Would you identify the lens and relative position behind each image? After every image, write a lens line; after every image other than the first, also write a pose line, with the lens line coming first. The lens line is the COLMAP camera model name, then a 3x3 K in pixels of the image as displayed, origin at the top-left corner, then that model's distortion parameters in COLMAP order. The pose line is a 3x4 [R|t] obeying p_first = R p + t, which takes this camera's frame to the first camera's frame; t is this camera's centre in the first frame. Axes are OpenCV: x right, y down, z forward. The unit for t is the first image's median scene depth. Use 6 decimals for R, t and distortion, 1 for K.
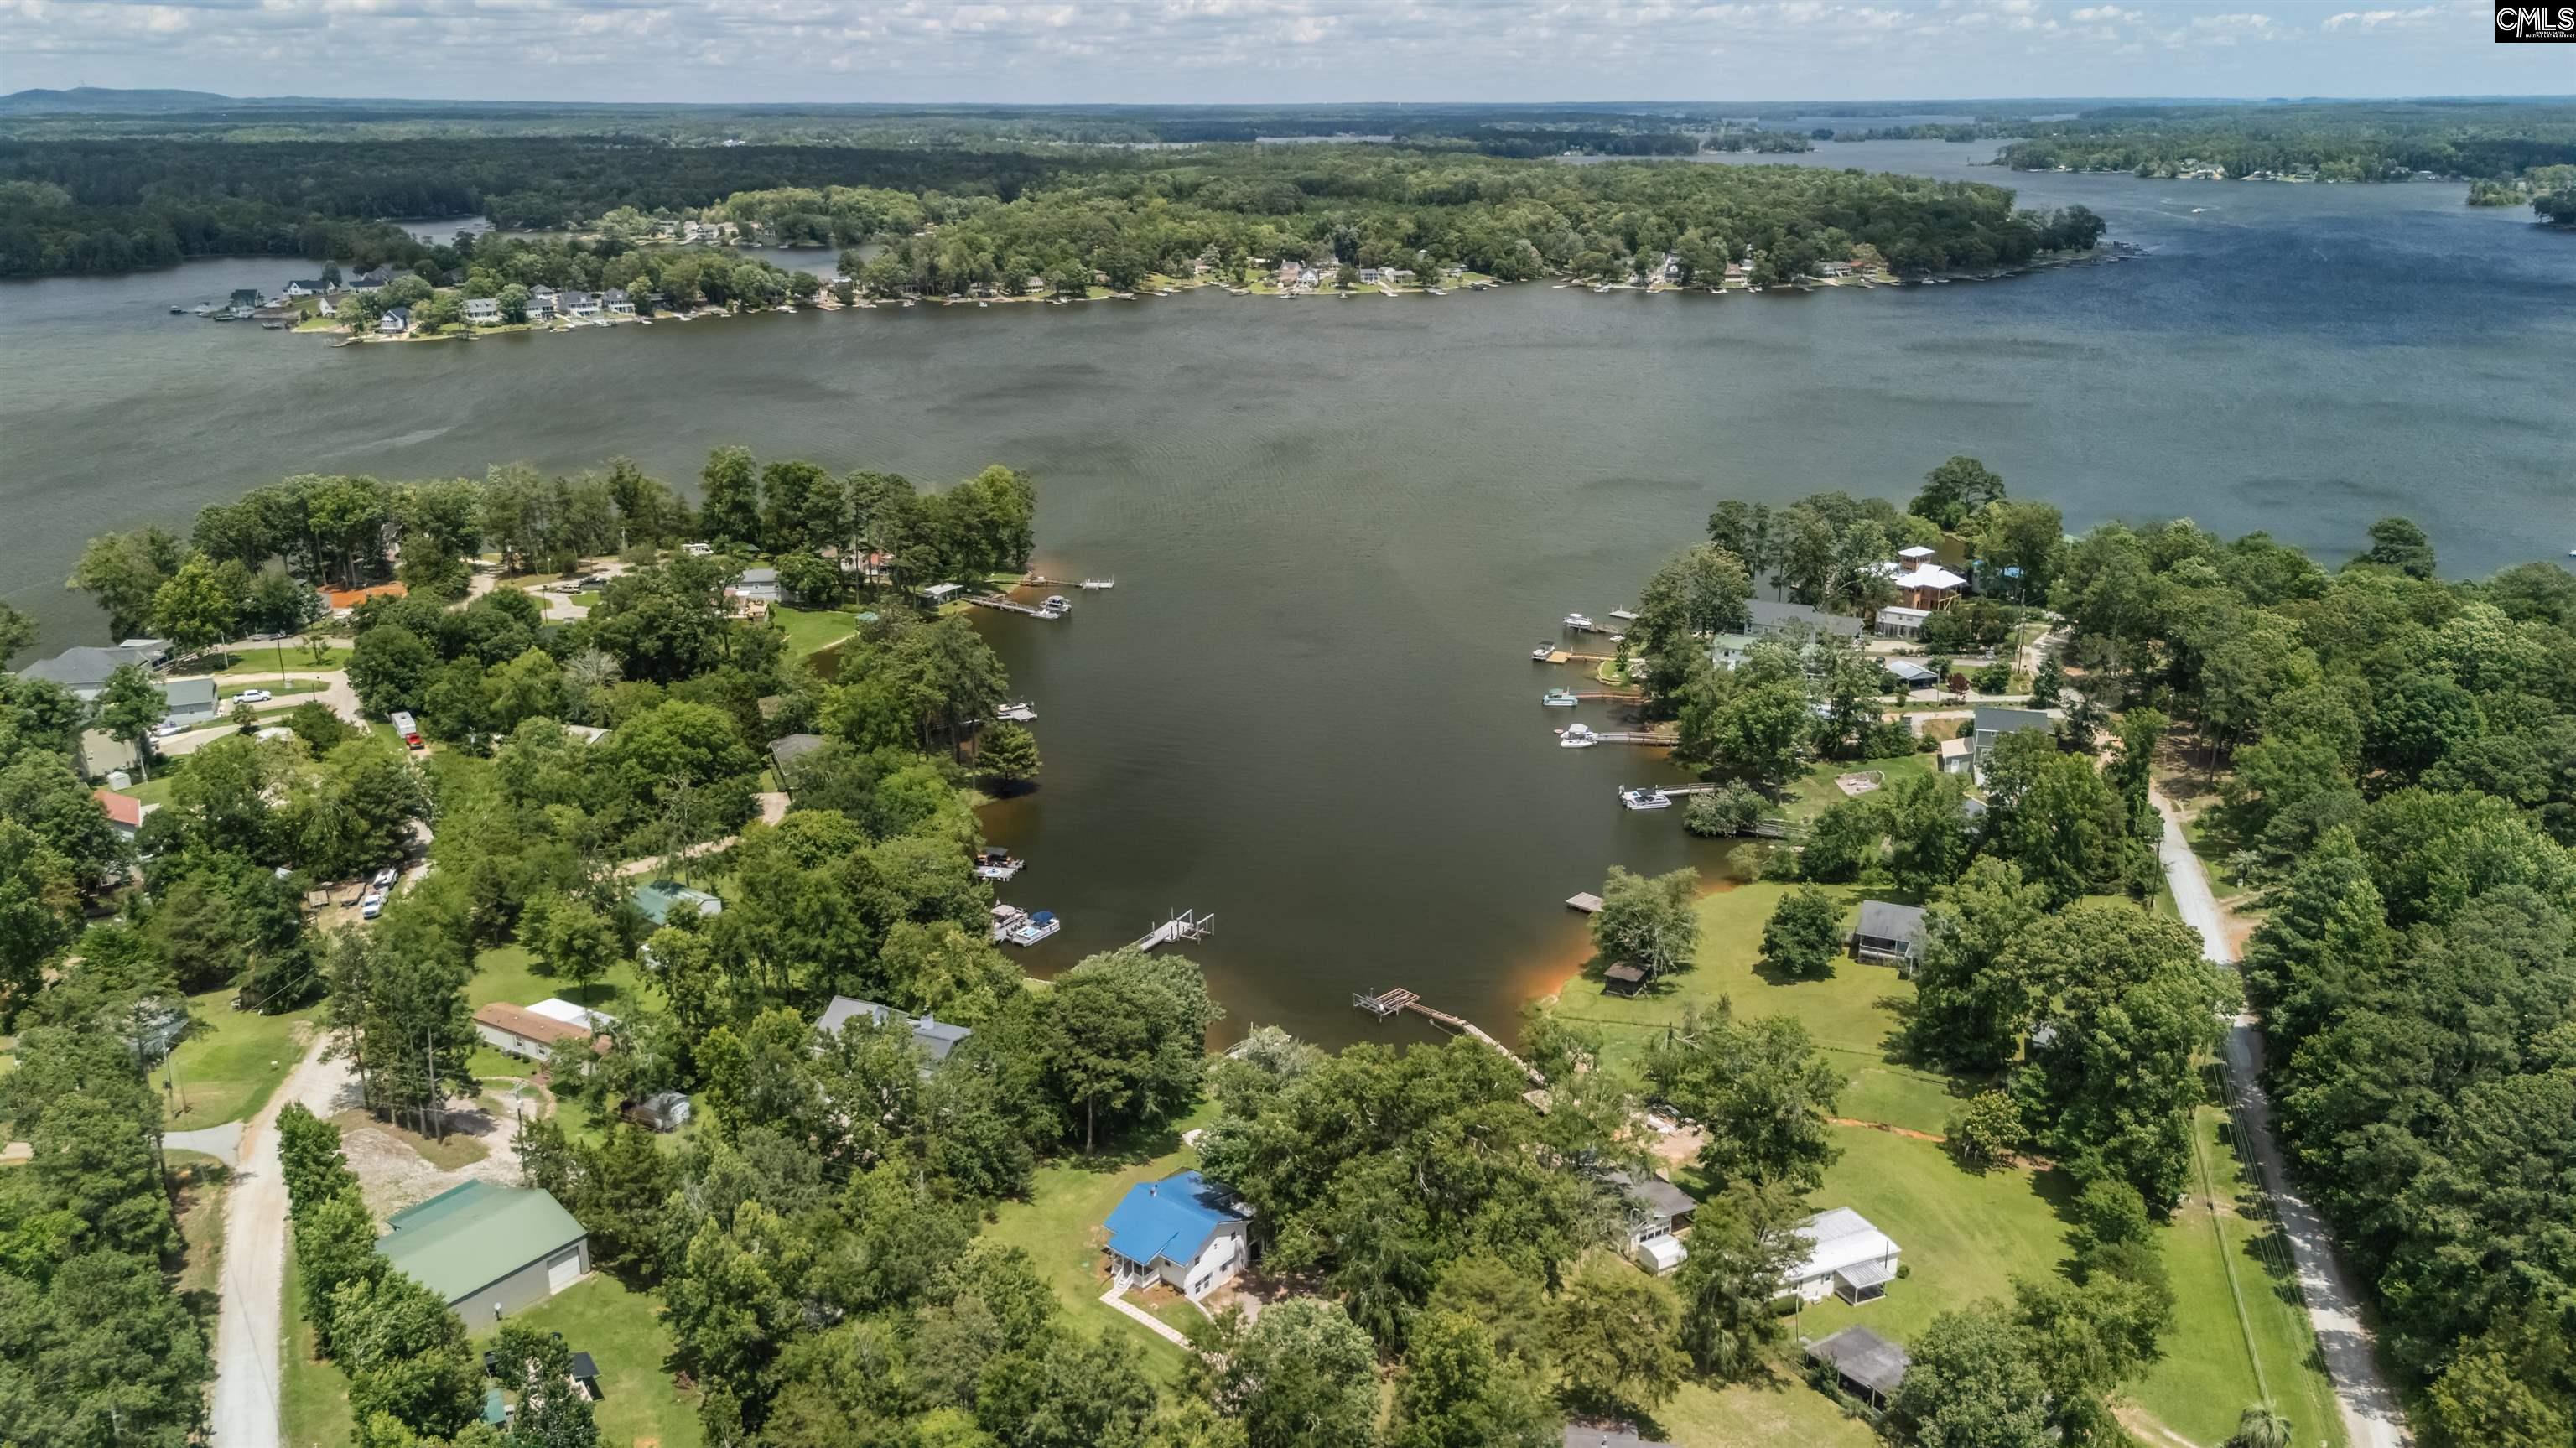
lens RADIAL K [[1898.3, 0, 1286.3], [0, 1898.3, 700.6], [0, 0, 1]] dist [0.065560, -0.056757]
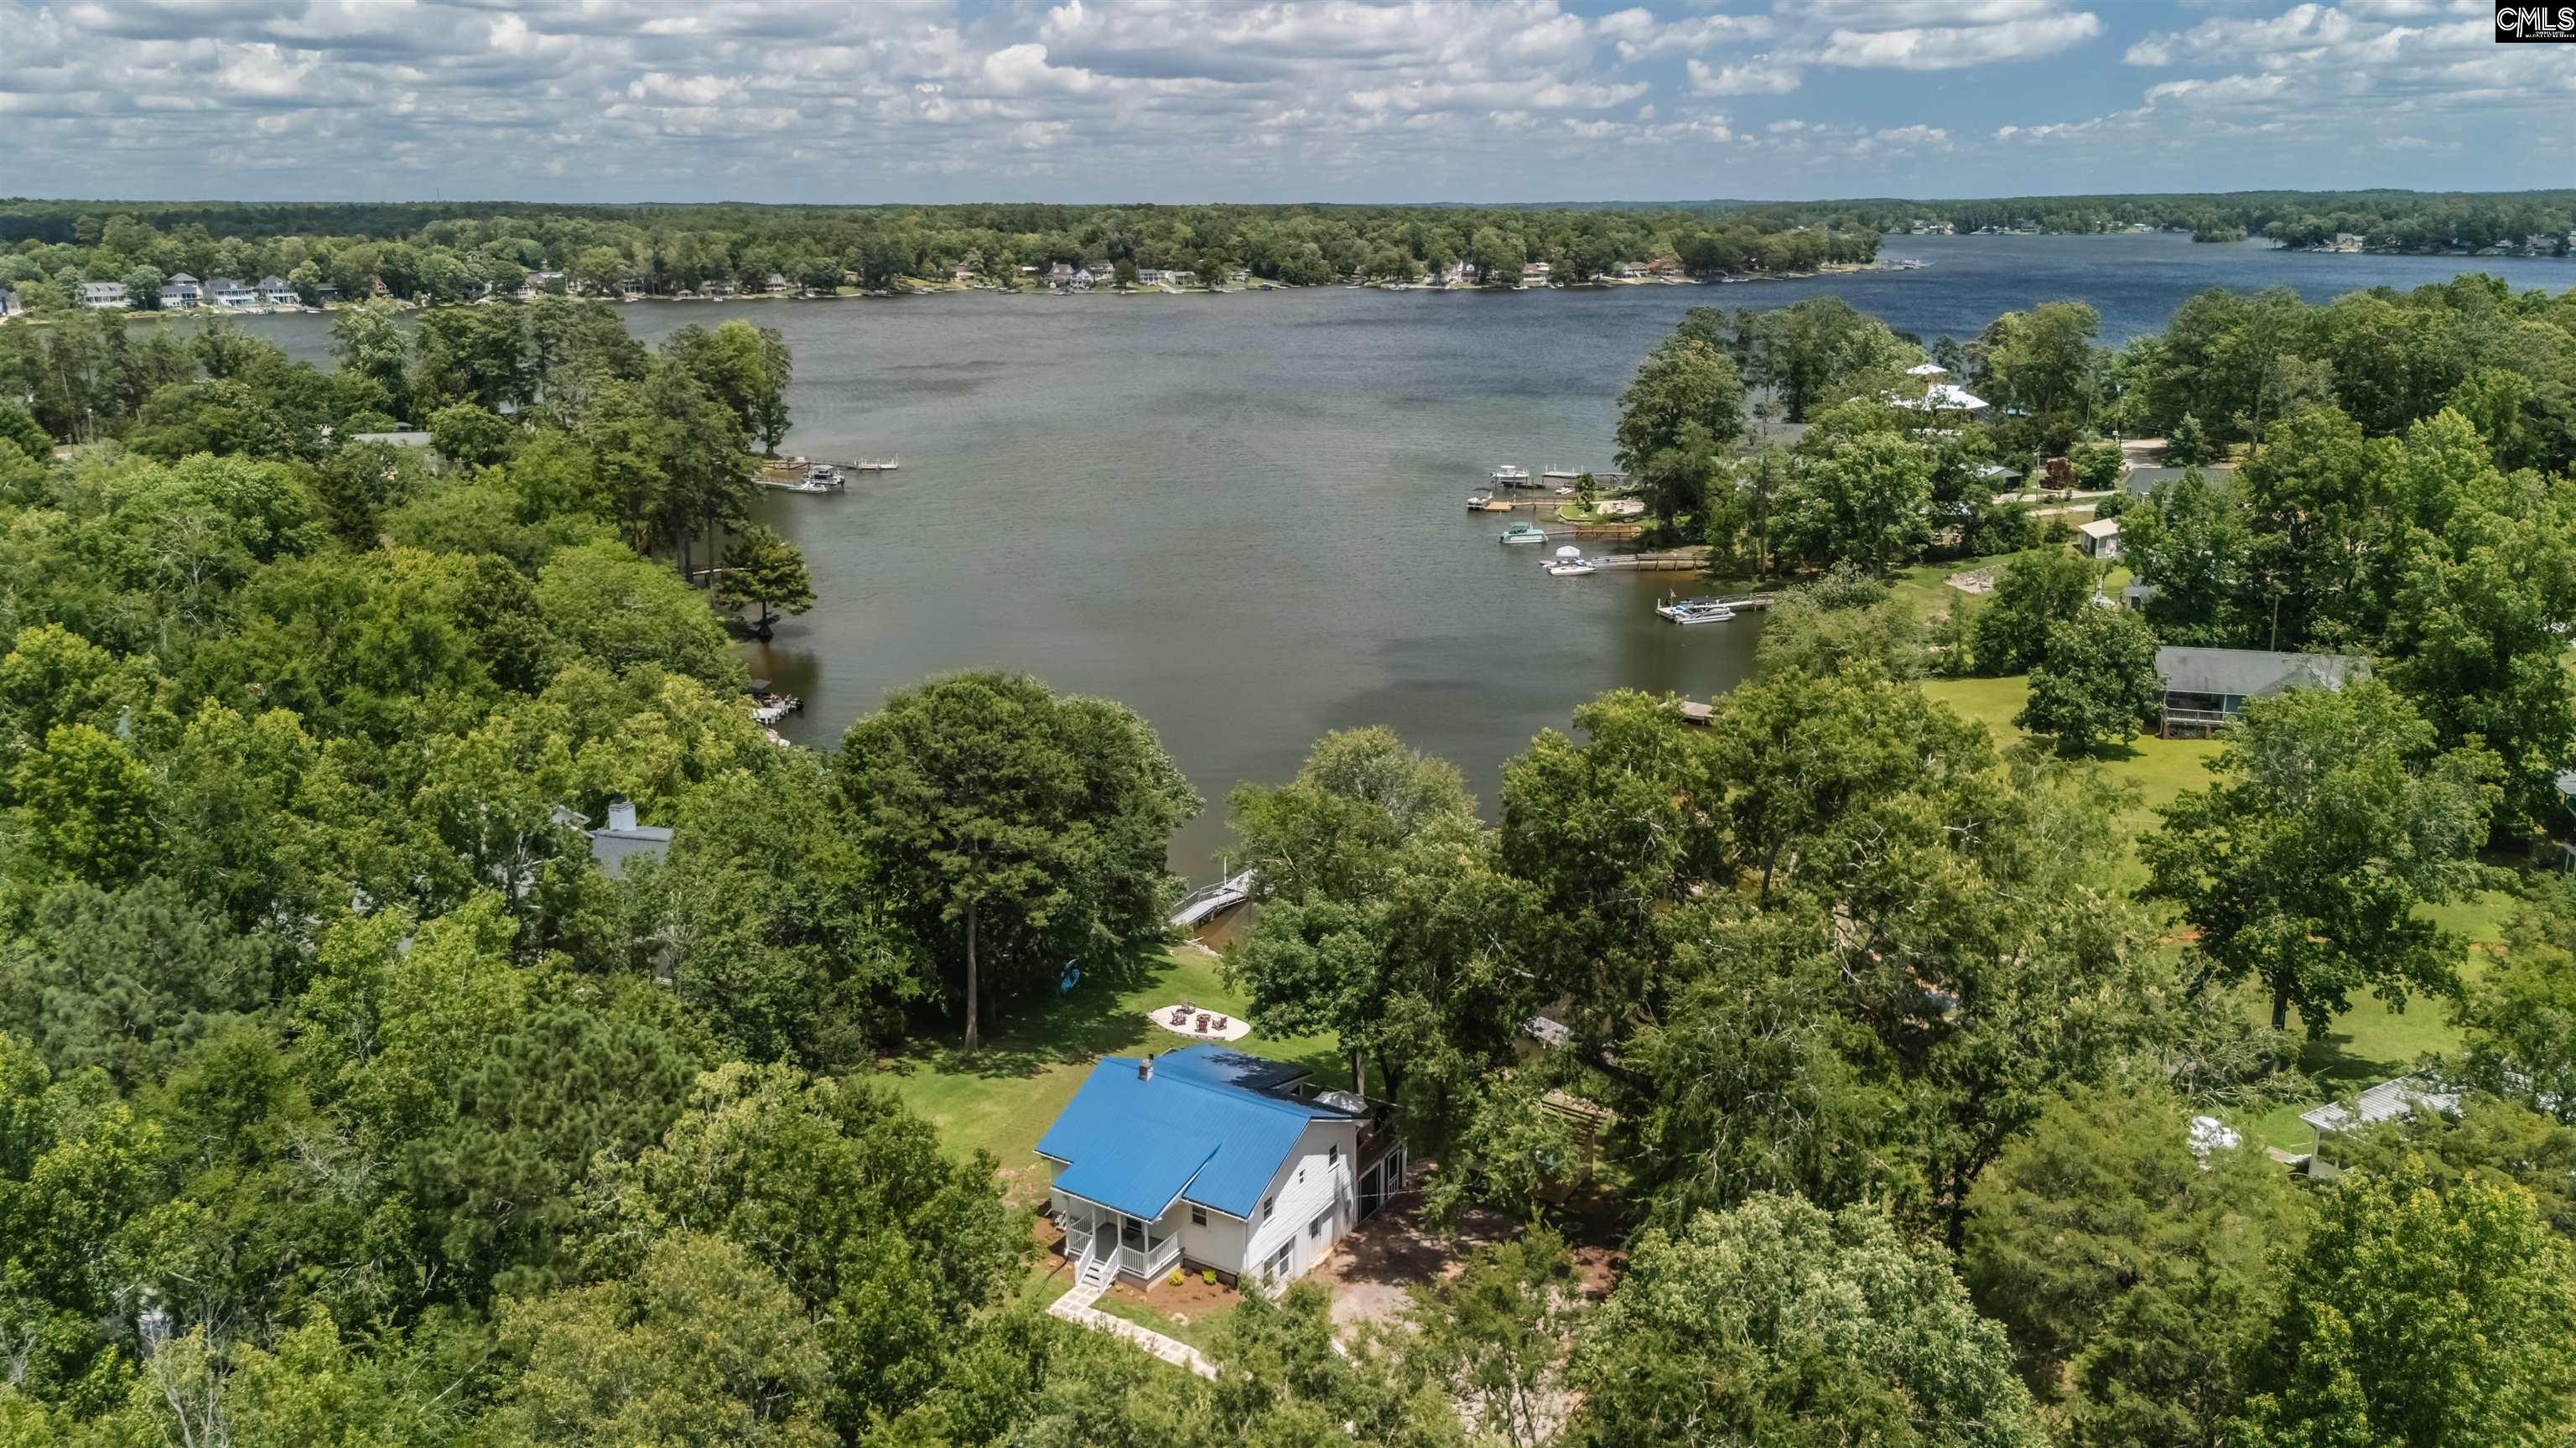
lens RADIAL K [[1898.3, 0, 1287.7], [0, 1898.3, 728.4], [0, 0, 1]] dist [0.065560, -0.056757]
pose [[0.991470, -0.034932, 0.125568, -0.057191], [0.039273, 0.998708, -0.032260, 0.123034], [-0.124279, 0.036916, 0.991560, 0.351254]]
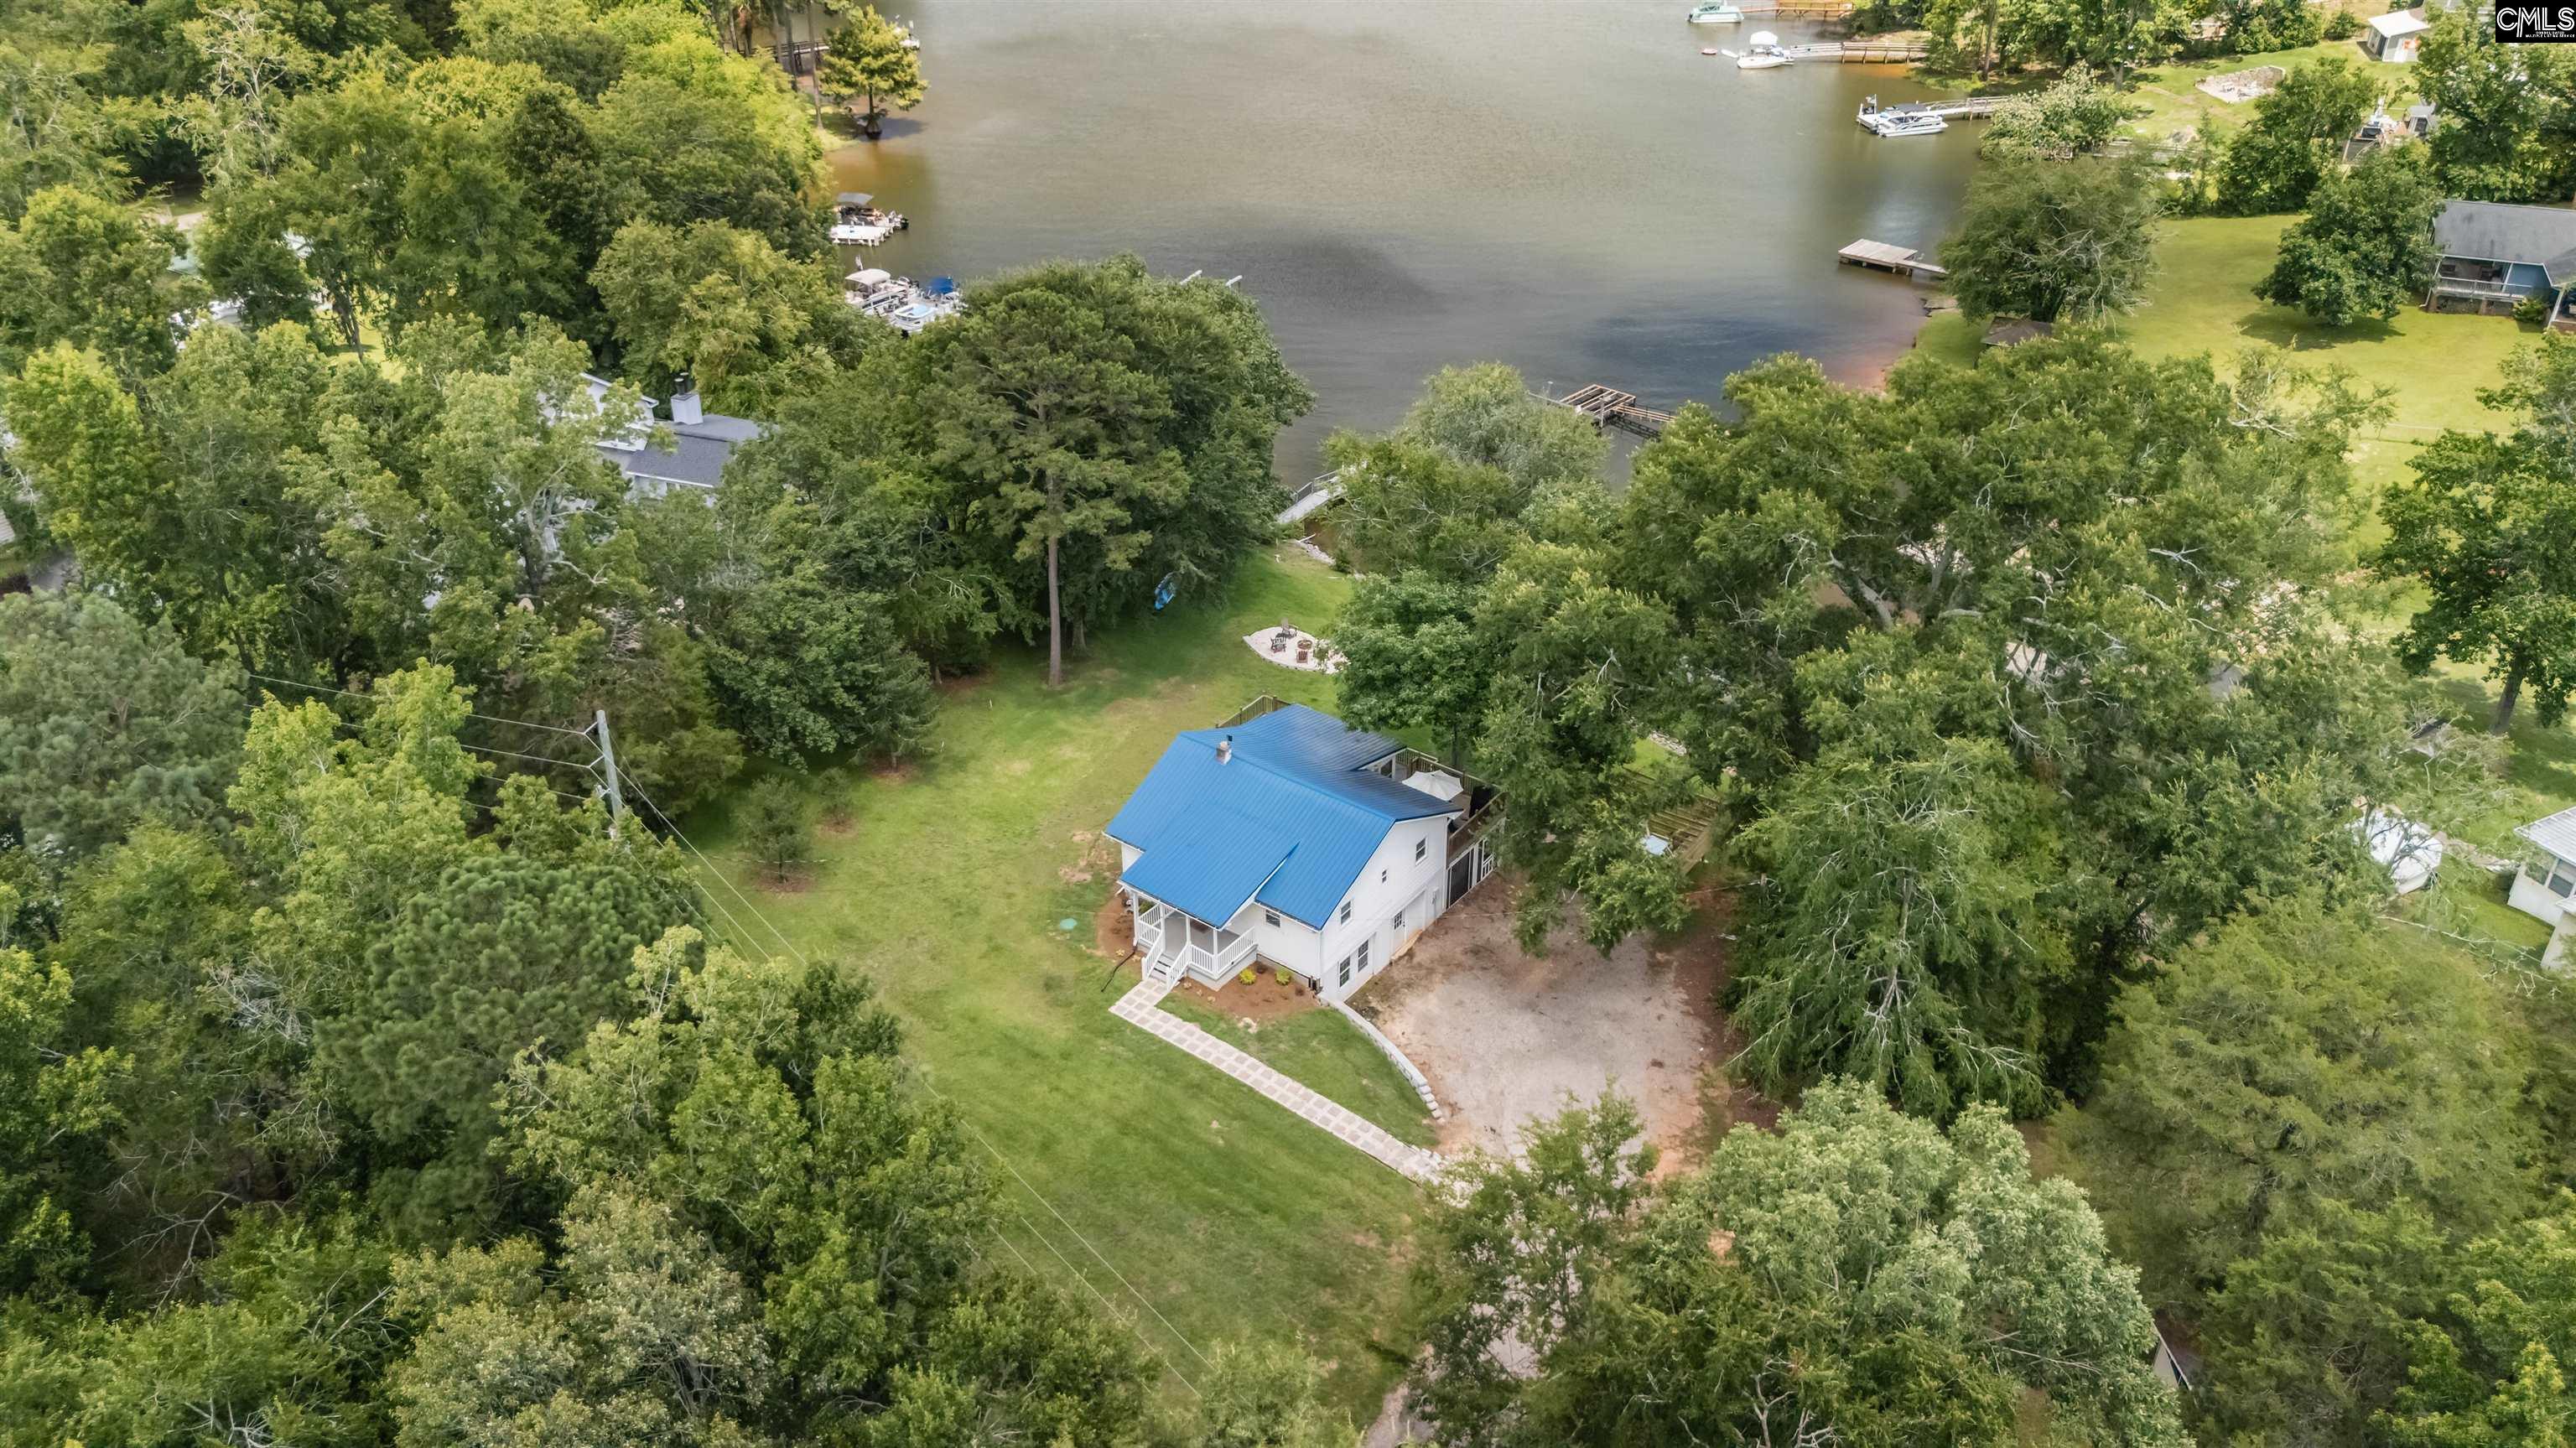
lens RADIAL K [[1898.3, 0, 1287.7], [0, 1898.3, 735.6], [0, 0, 1]] dist [0.065560, -0.056757]
pose [[0.999038, -0.025594, 0.035618, -0.044812], [0.016006, 0.968829, 0.247215, 0.096975], [-0.040835, -0.246407, 0.968306, 0.382359]]
